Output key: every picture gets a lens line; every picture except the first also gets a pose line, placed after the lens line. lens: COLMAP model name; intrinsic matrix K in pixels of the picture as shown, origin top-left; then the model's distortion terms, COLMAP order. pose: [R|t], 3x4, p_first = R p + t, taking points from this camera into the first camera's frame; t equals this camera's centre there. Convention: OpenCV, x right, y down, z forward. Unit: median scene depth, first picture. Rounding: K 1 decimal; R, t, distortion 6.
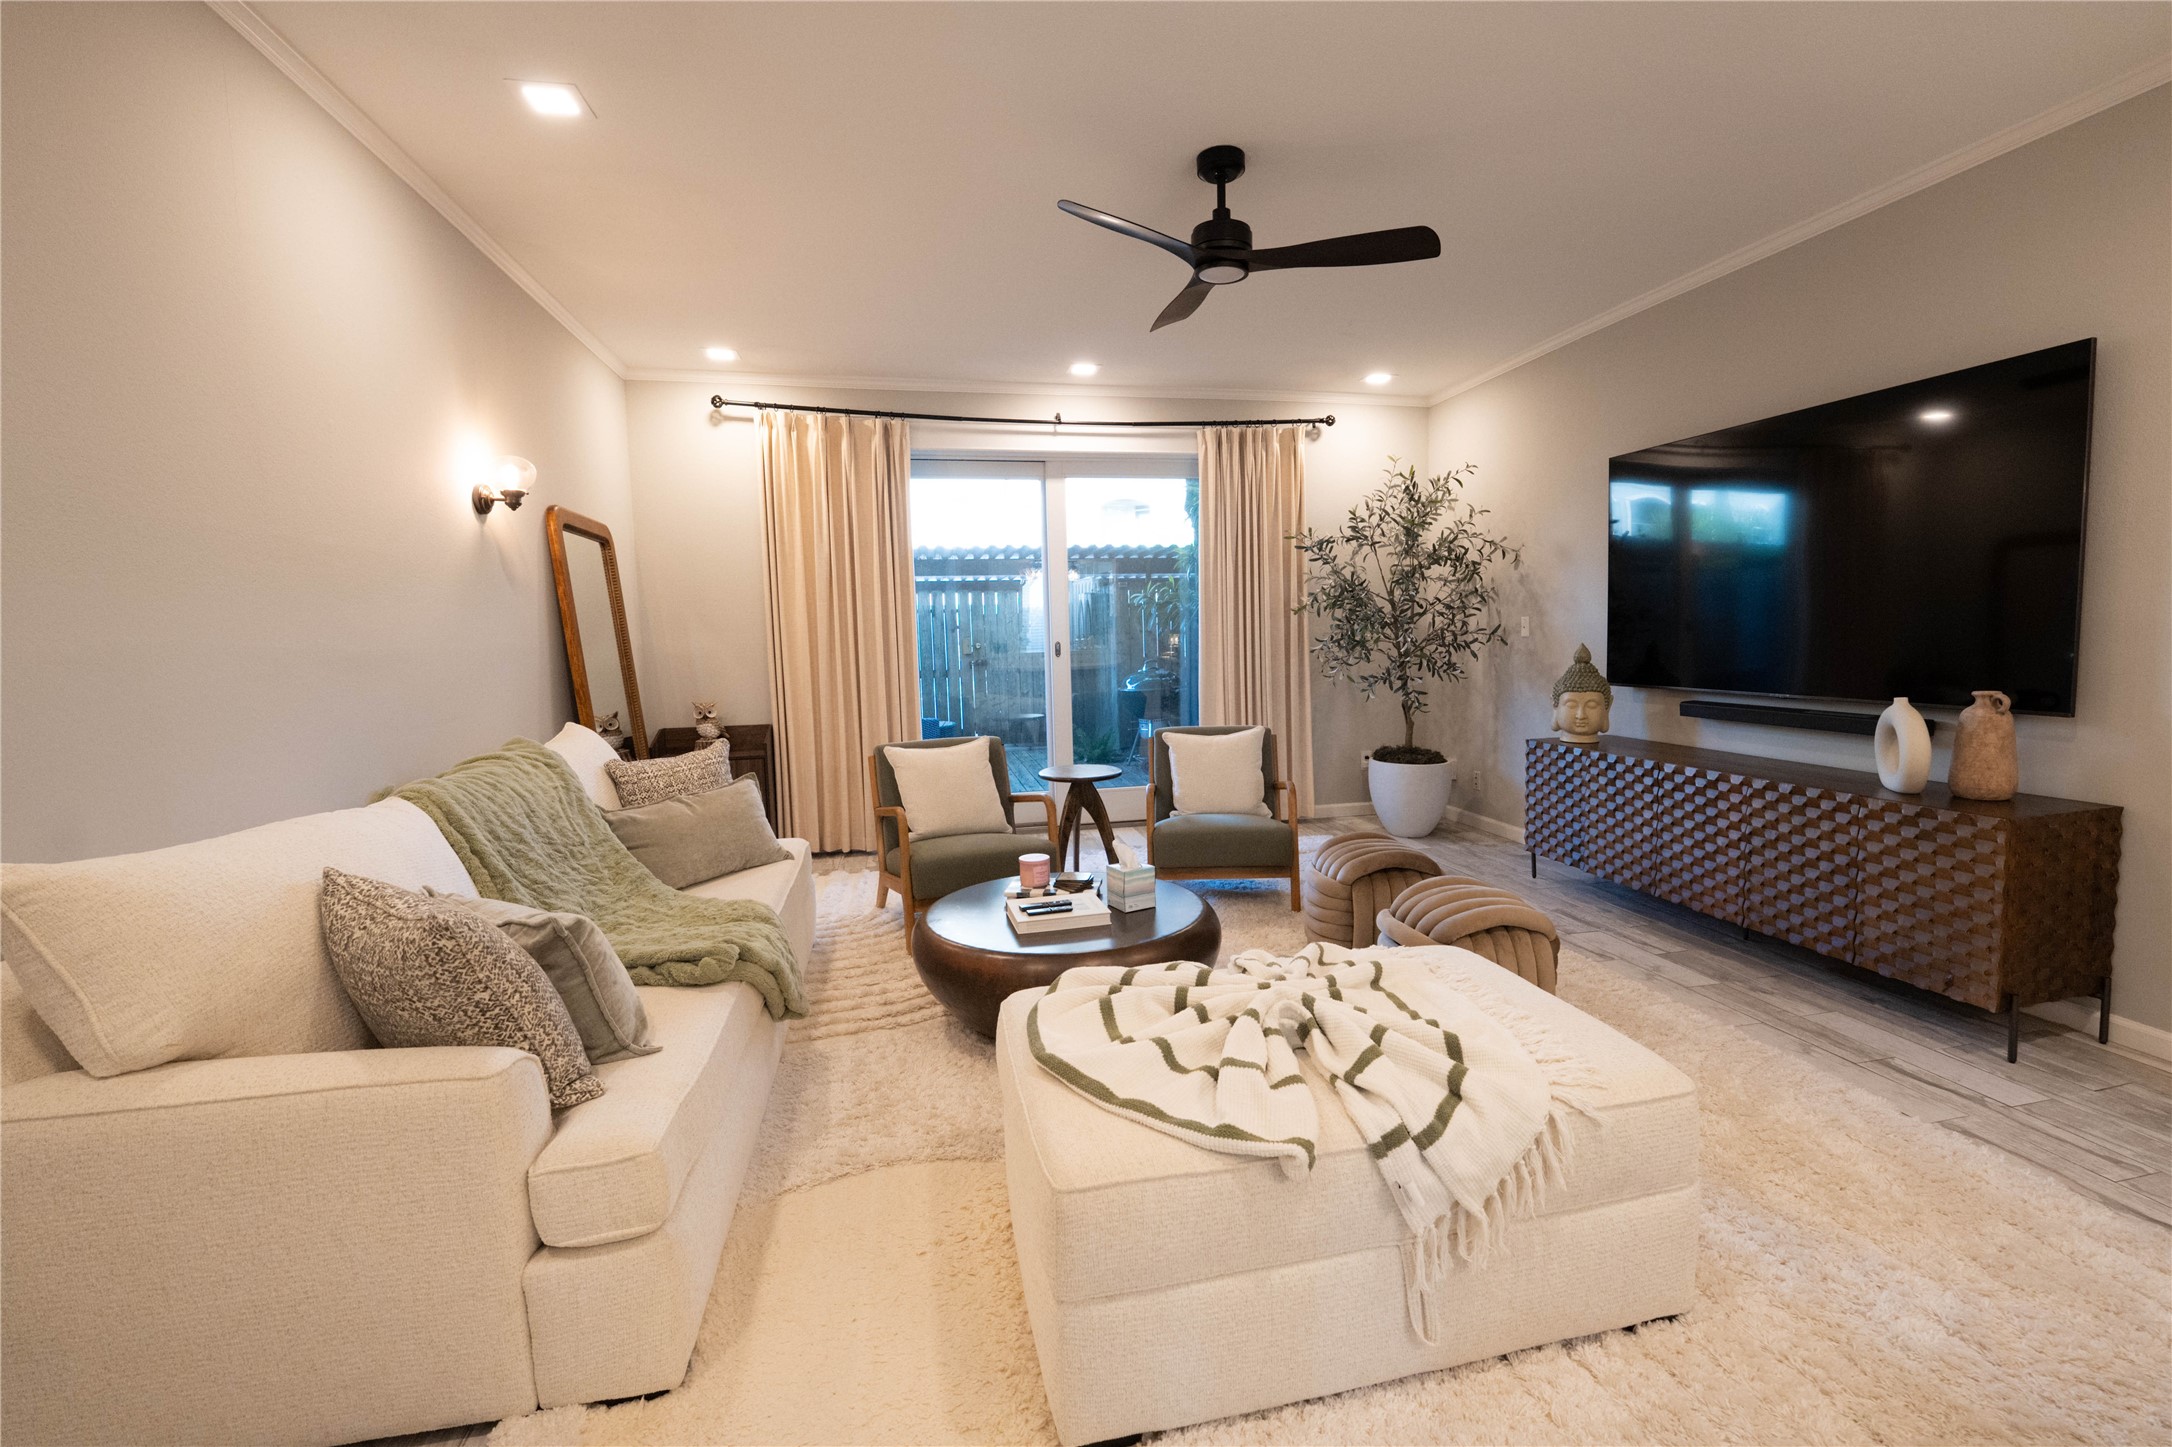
lens RADIAL K [[922.8, 0, 1118.1], [0, 922.8, 725.3], [0, 0, 1]] dist [-0.026531, 0.000293]
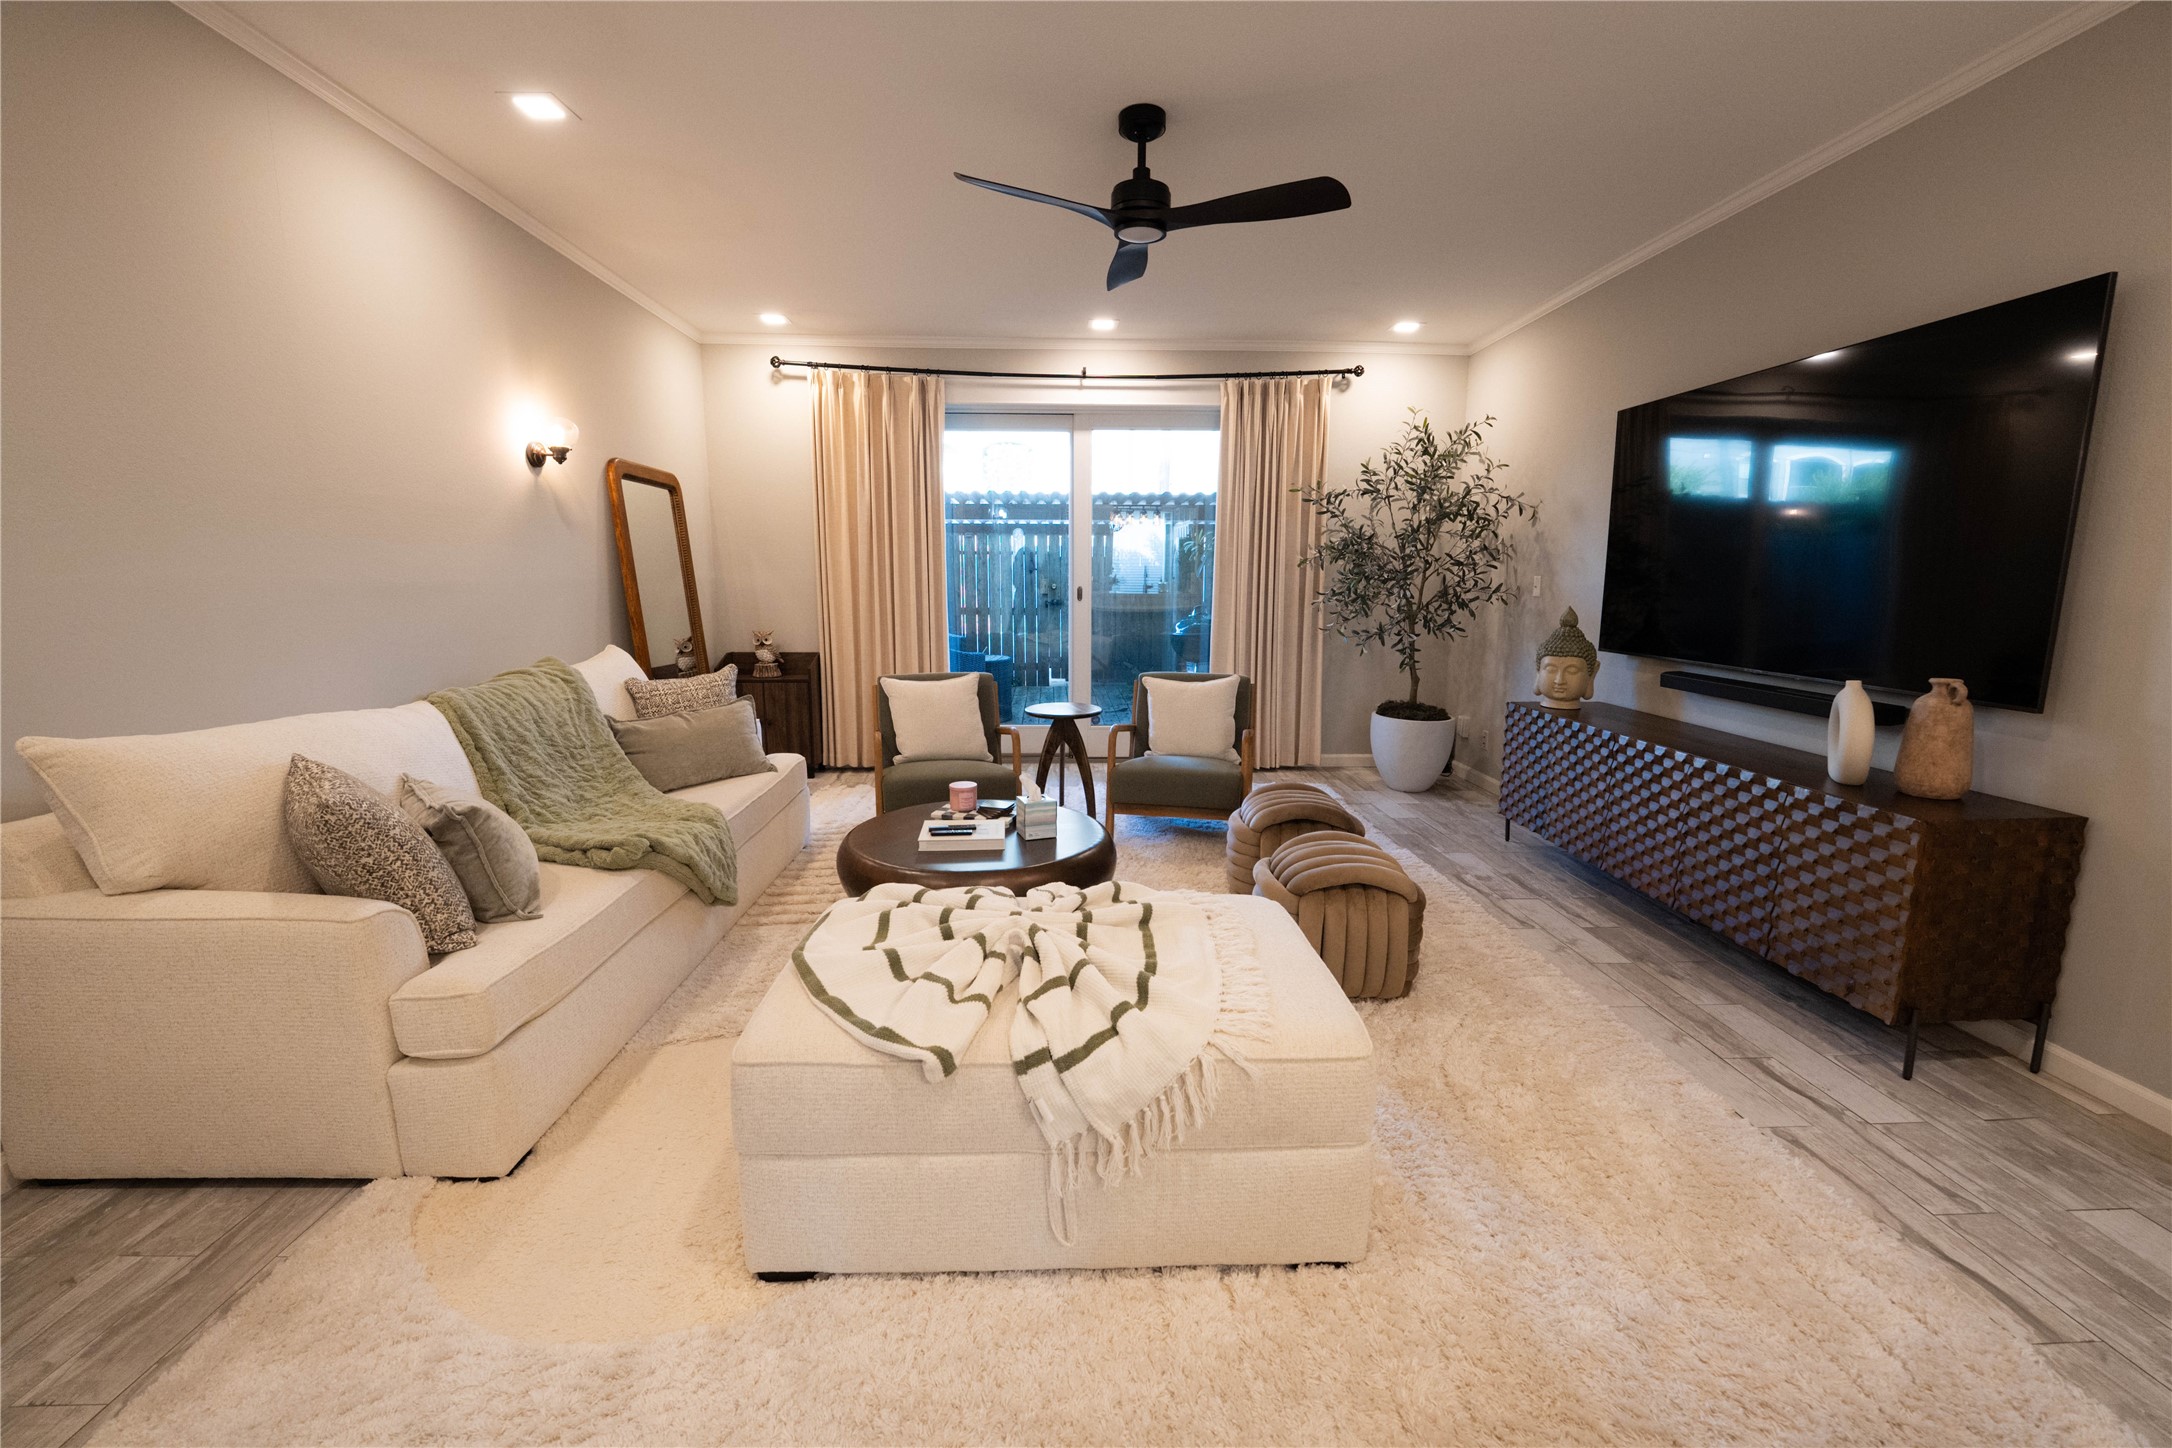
lens RADIAL K [[870.4, 0, 1086.0], [0, 870.4, 724.0], [0, 0, 1]] dist [-0.026598, 0.000001]
pose [[0.982159, 0.058443, -0.178740, 0.202804], [-0.045462, 0.996080, 0.075882, -0.013289], [0.182474, -0.066402, 0.980966, 0.004348]]
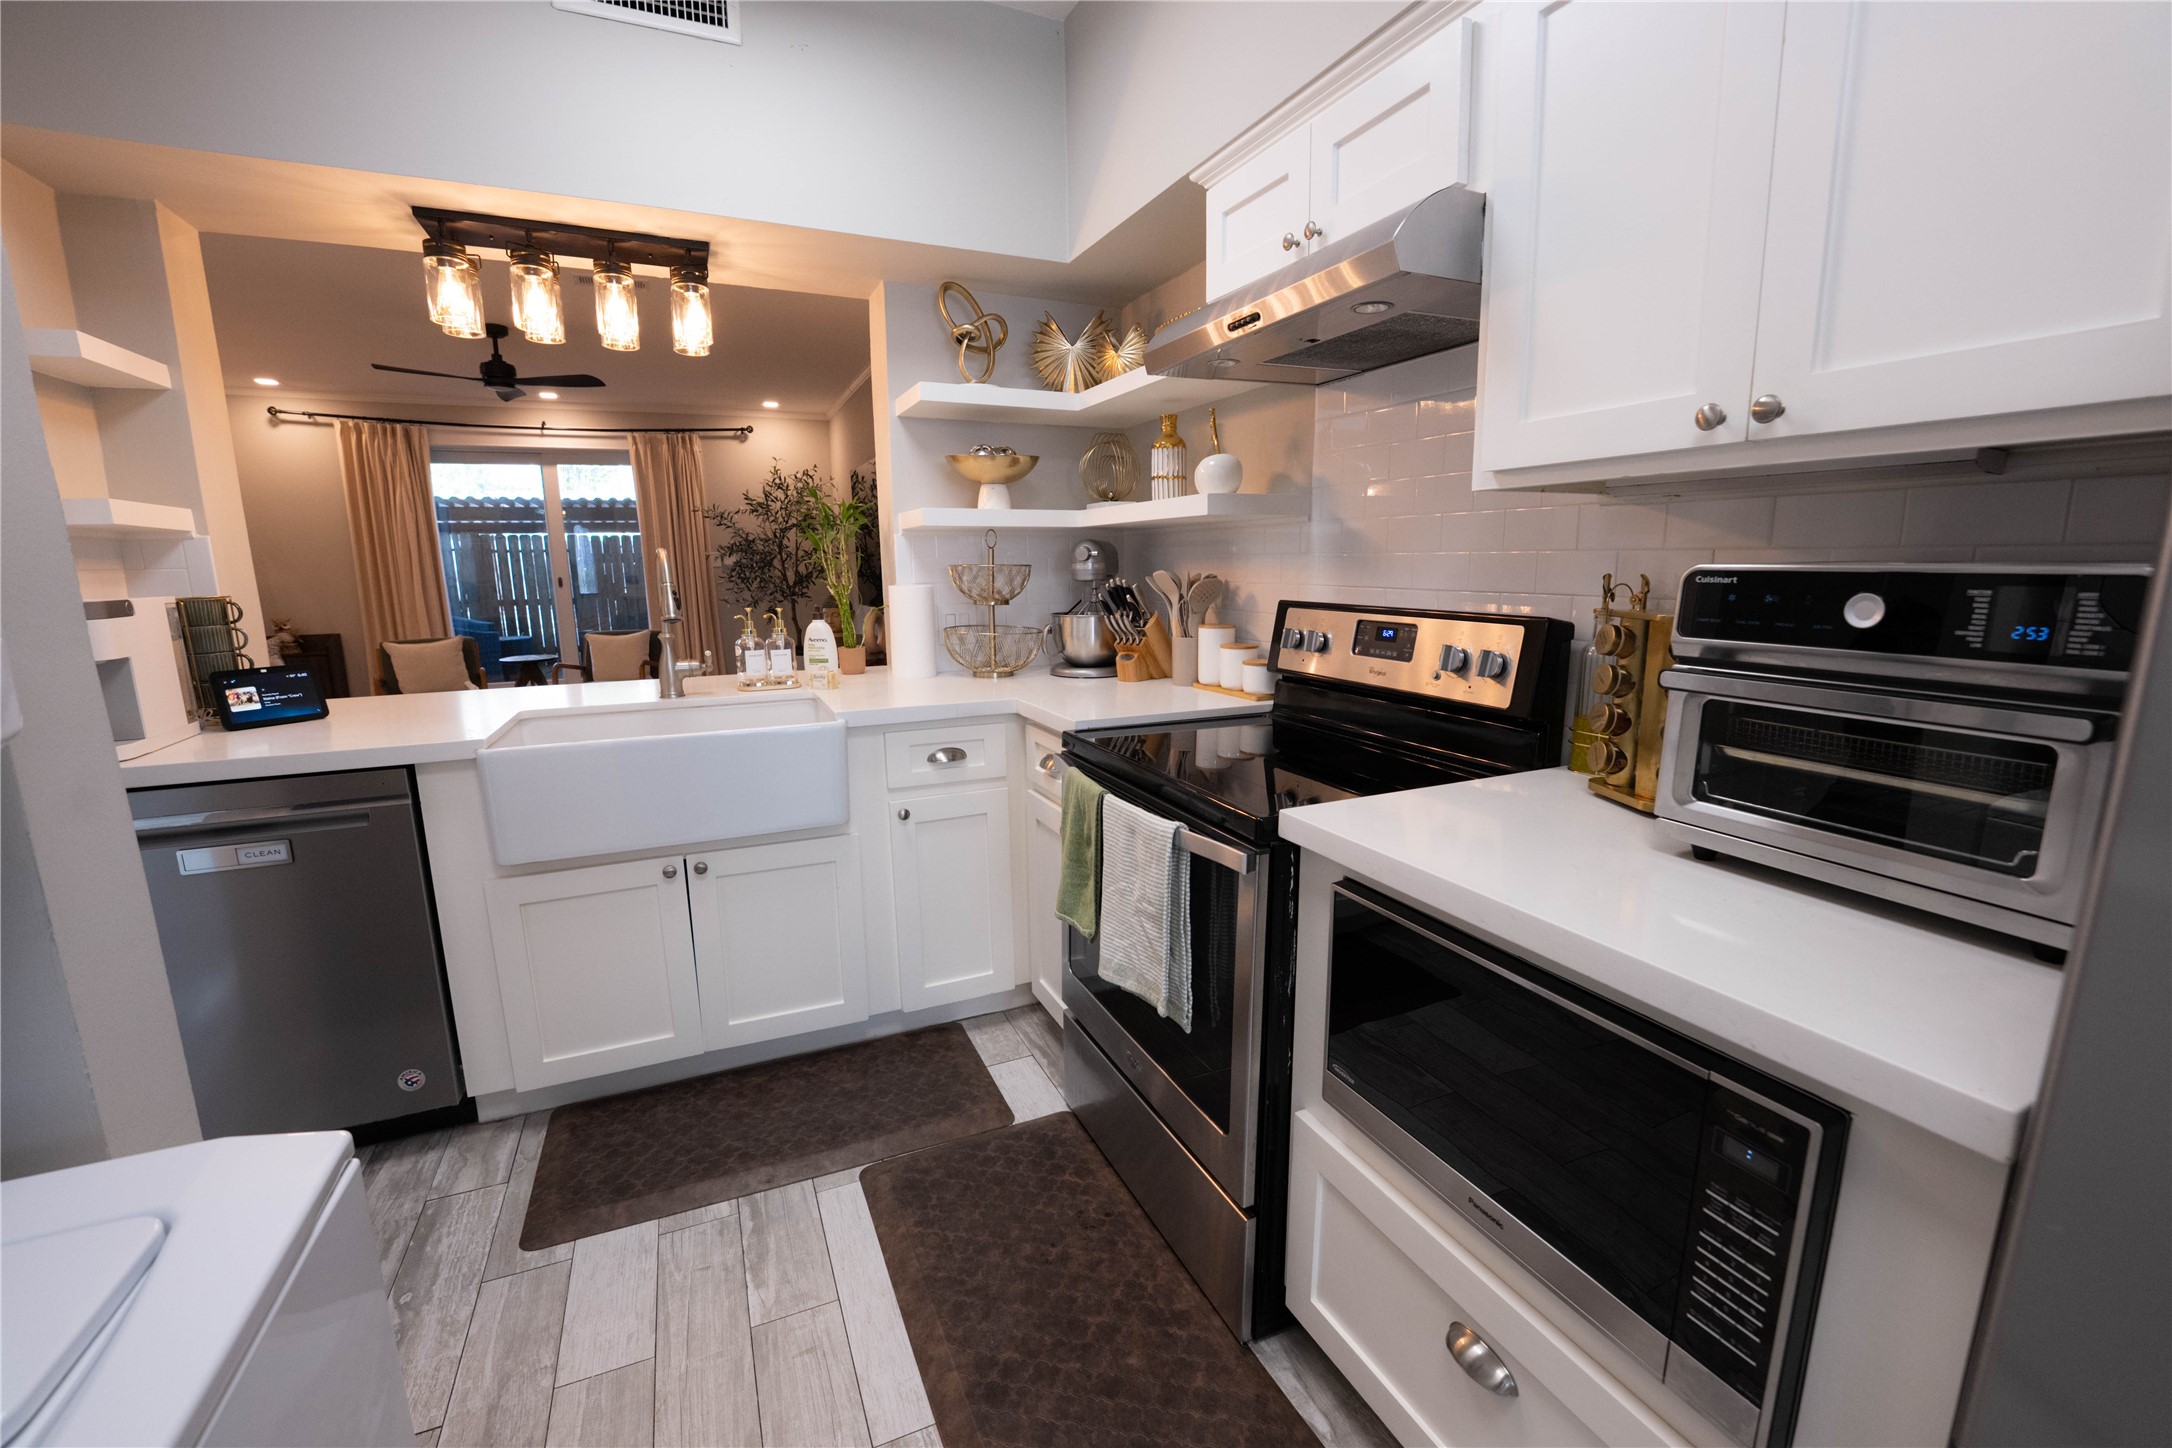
lens RADIAL K [[884.5, 0, 1089.4], [0, 884.5, 727.3], [0, 0, 1]] dist [-0.027097, 0.000208]
pose [[0.979593, -0.023328, 0.199631, 0.743479], [0.007702, 0.996869, 0.078696, 0.071221], [-0.200841, -0.075552, 0.976706, -0.866031]]
